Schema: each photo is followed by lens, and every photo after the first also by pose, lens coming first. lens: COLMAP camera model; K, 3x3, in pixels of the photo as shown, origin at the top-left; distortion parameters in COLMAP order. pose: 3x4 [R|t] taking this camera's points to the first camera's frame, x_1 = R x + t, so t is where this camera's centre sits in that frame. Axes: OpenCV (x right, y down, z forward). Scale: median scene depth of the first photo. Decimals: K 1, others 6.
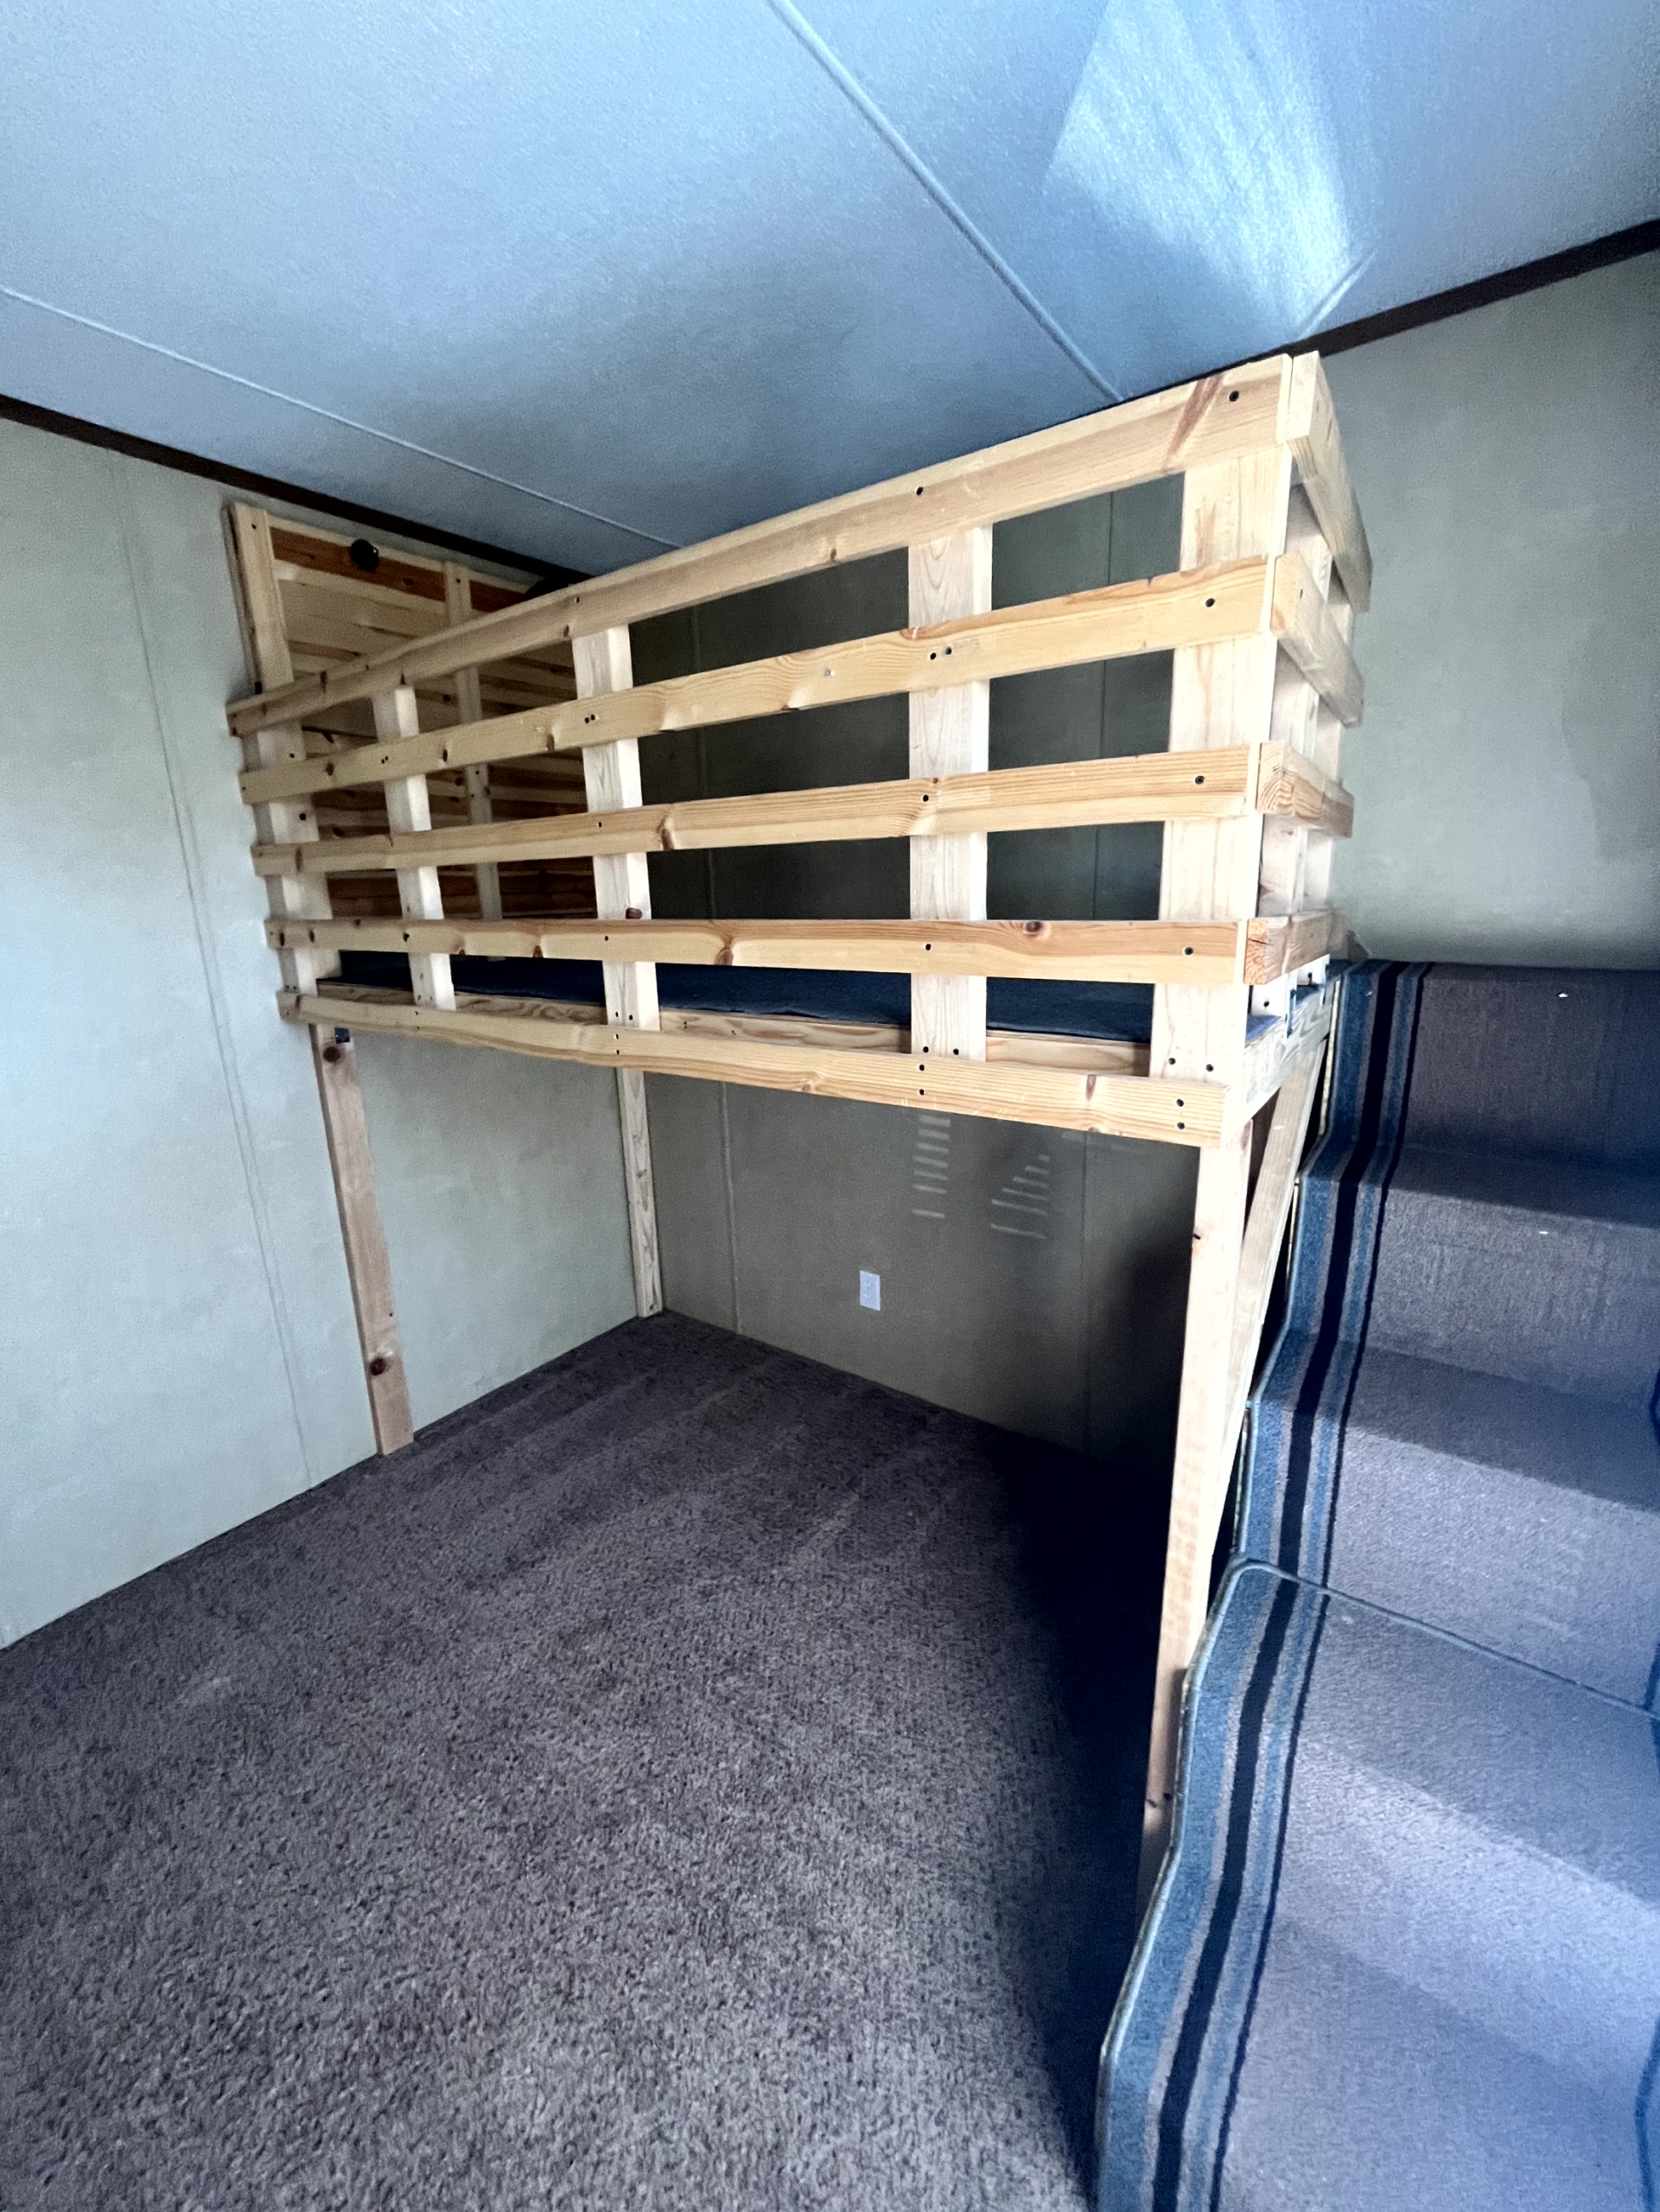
lens RADIAL K [[897.9, 0, 830.0], [0, 897.9, 1106.0], [0, 0, 1]] dist [-0.002887, 0.000683]
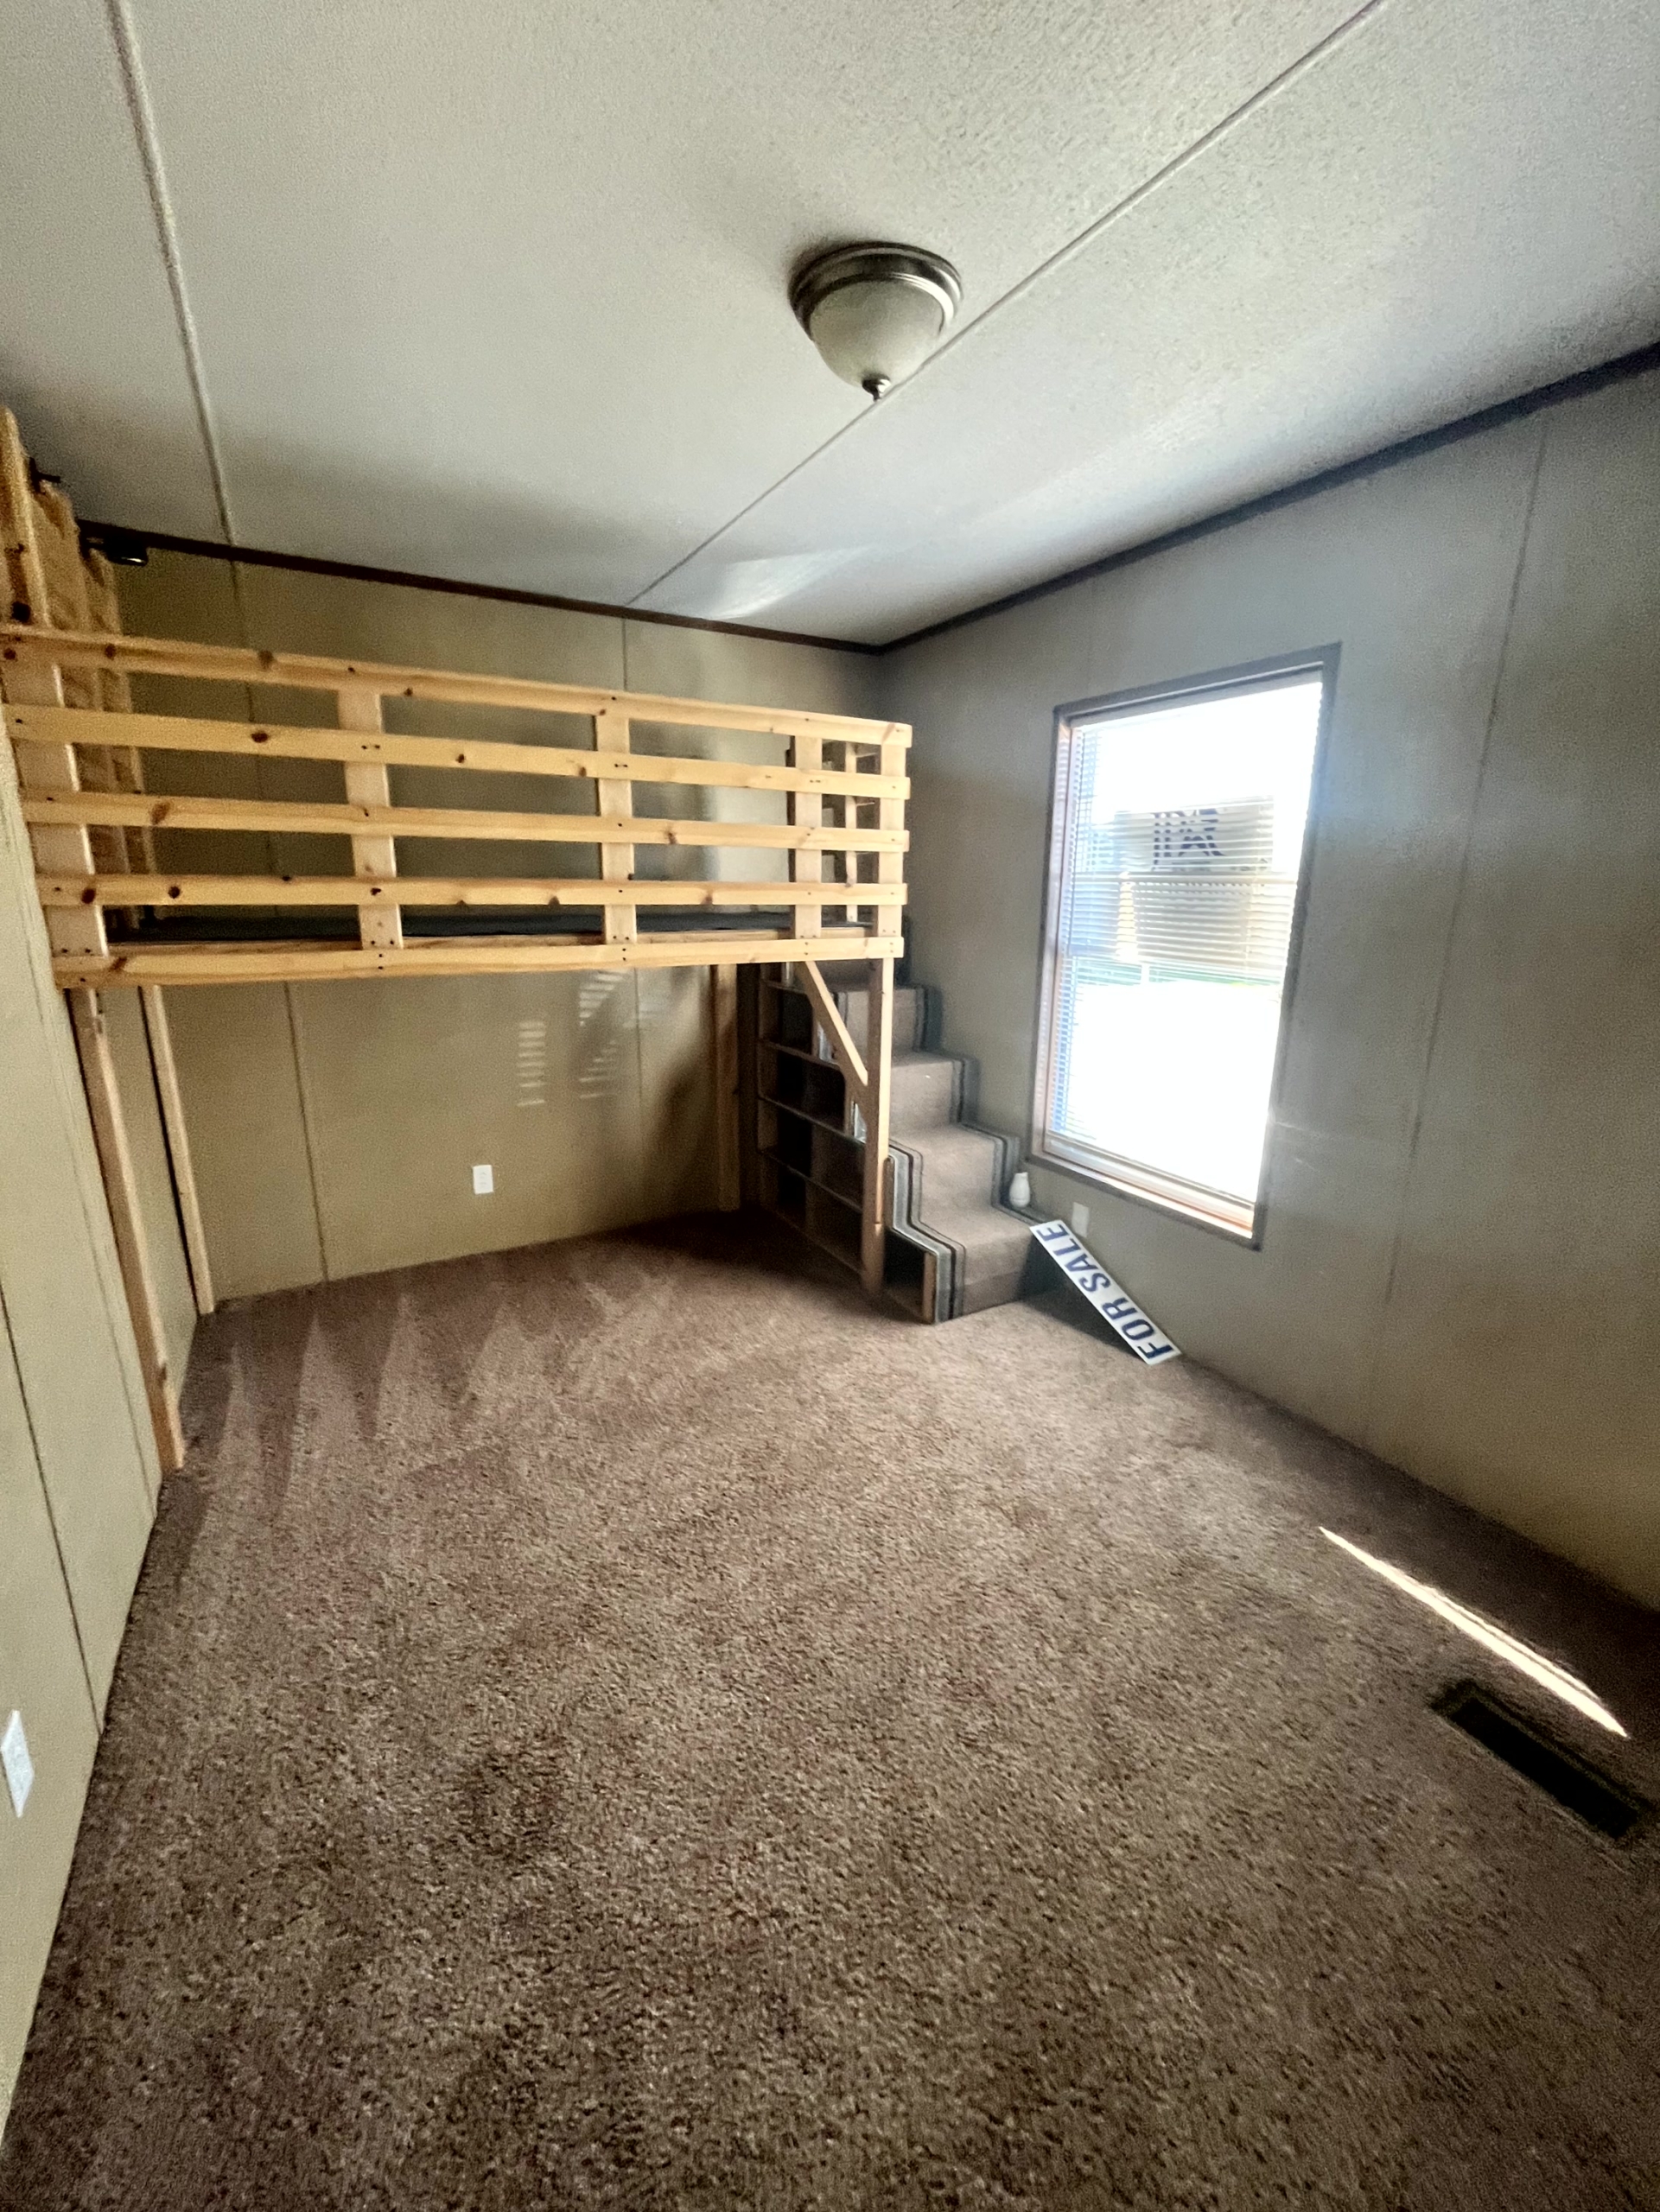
lens RADIAL K [[897.9, 0, 830.0], [0, 897.9, 1106.0], [0, 0, 1]] dist [-0.002887, 0.000683]
pose [[0.402925, -0.188058, 0.895704, -1.136796], [0.199644, 0.973154, 0.114511, 0.066464], [-0.893193, 0.132683, 0.429653, -0.032406]]
